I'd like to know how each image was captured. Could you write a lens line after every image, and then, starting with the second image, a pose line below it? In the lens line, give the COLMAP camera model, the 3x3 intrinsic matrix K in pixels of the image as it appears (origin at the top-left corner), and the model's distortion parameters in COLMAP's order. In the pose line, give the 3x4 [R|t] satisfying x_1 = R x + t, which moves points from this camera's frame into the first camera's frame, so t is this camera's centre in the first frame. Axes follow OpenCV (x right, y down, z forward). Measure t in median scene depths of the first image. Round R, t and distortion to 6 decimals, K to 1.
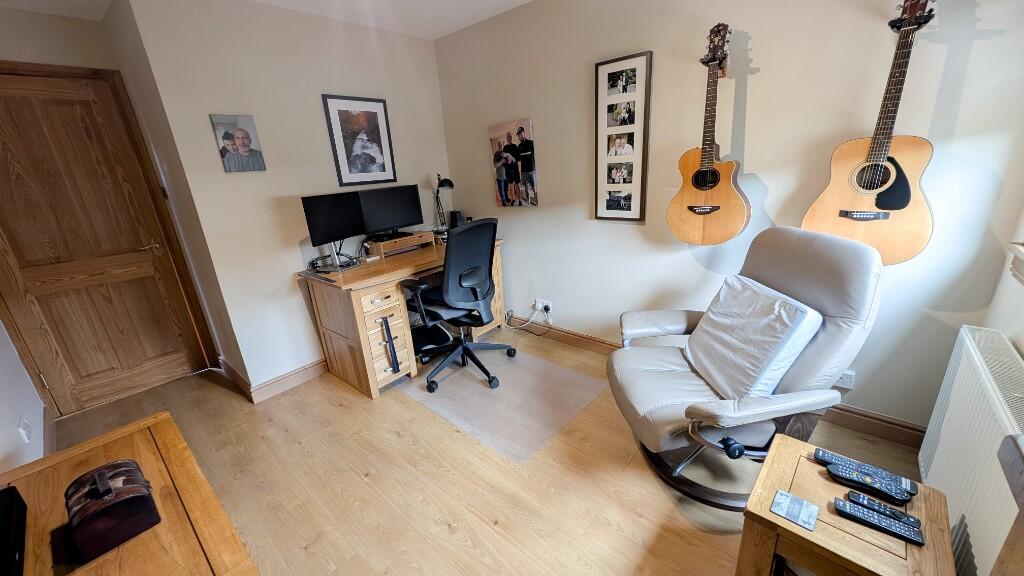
lens RADIAL K [[381.0, 0, 515.1], [0, 381.0, 288.5], [0, 0, 1]] dist [0.000516, -0.004403]
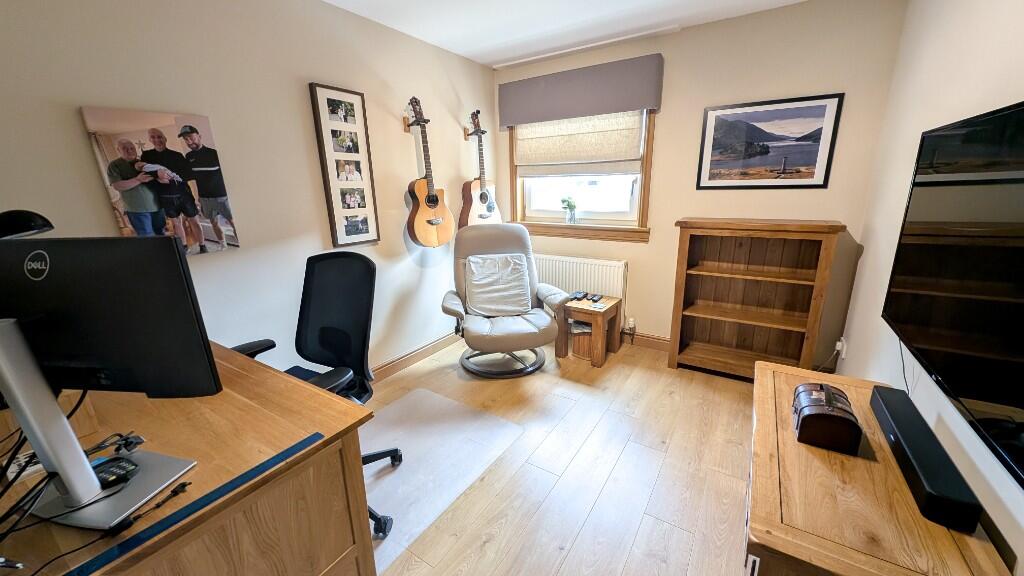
lens RADIAL K [[381.0, 0, 515.1], [0, 381.0, 288.5], [0, 0, 1]] dist [0.000516, -0.004403]
pose [[-0.146677, -0.193875, 0.969999, -0.816955], [0.337148, 0.912092, 0.233282, -0.172917], [-0.929956, 0.361250, -0.068419, 0.747439]]
